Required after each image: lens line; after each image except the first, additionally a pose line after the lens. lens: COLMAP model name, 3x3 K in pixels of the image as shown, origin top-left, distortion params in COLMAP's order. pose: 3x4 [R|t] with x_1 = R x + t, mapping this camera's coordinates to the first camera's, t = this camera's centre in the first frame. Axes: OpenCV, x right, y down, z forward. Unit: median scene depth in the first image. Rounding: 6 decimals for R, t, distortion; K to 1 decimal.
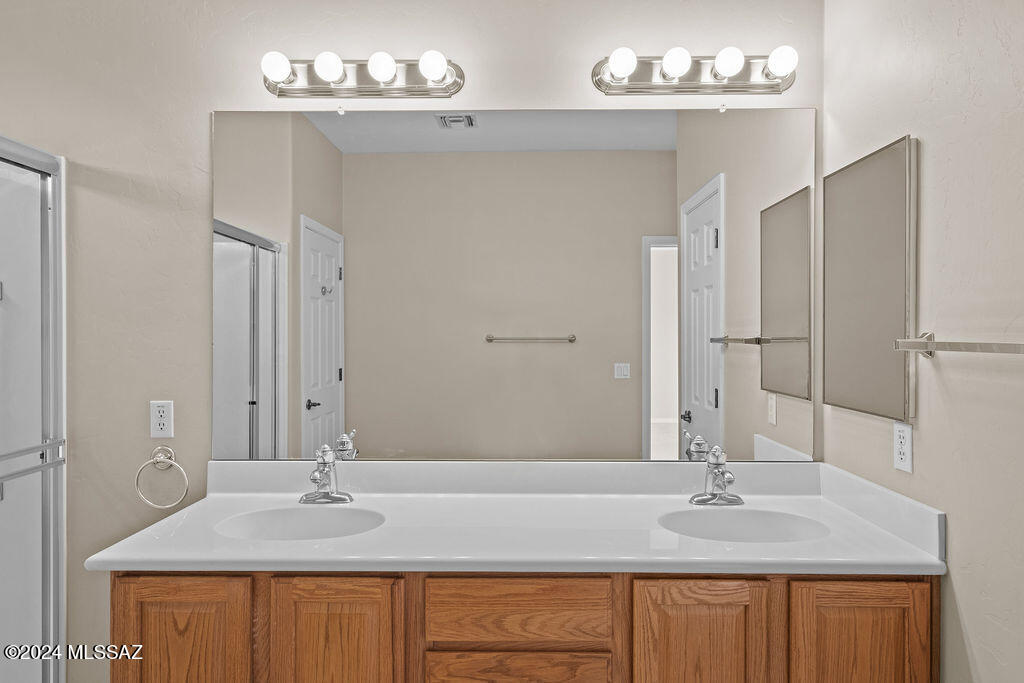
lens RADIAL K [[633.7, 0, 513.4], [0, 633.7, 336.9], [0, 0, 1]] dist [0.005077, 0.002302]
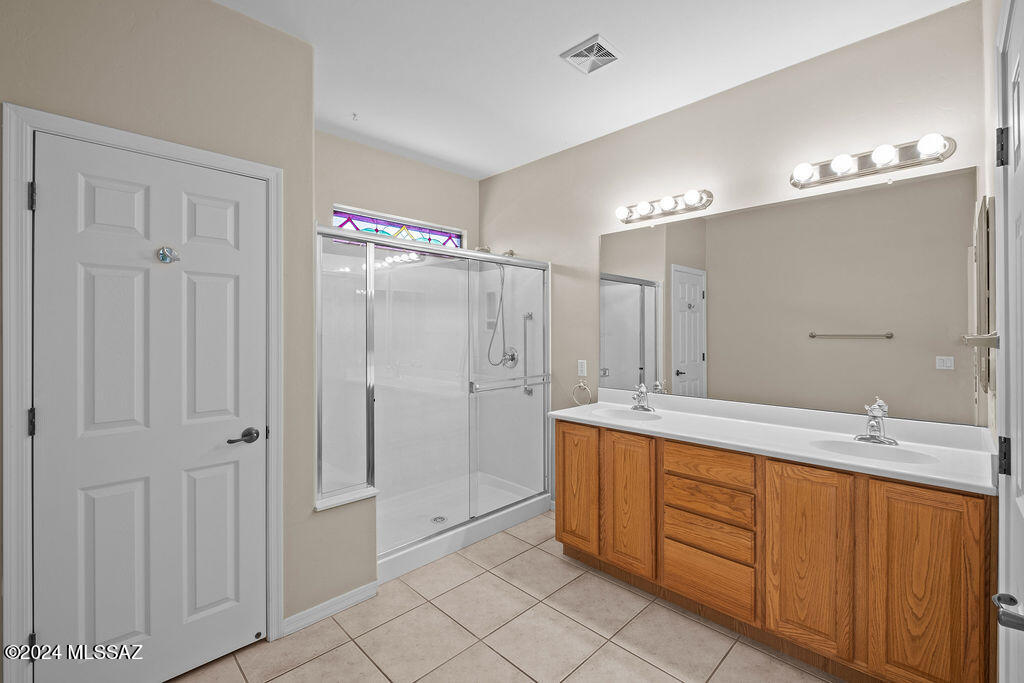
lens RADIAL K [[441.7, 0, 513.9], [0, 441.7, 343.0], [0, 0, 1]] dist [-0.002708, -0.001190]
pose [[0.712927, 0.016169, -0.701052, 0.565642], [-0.001970, 0.999776, 0.021055, 0.002440], [0.701235, -0.013630, 0.712800, -0.475055]]
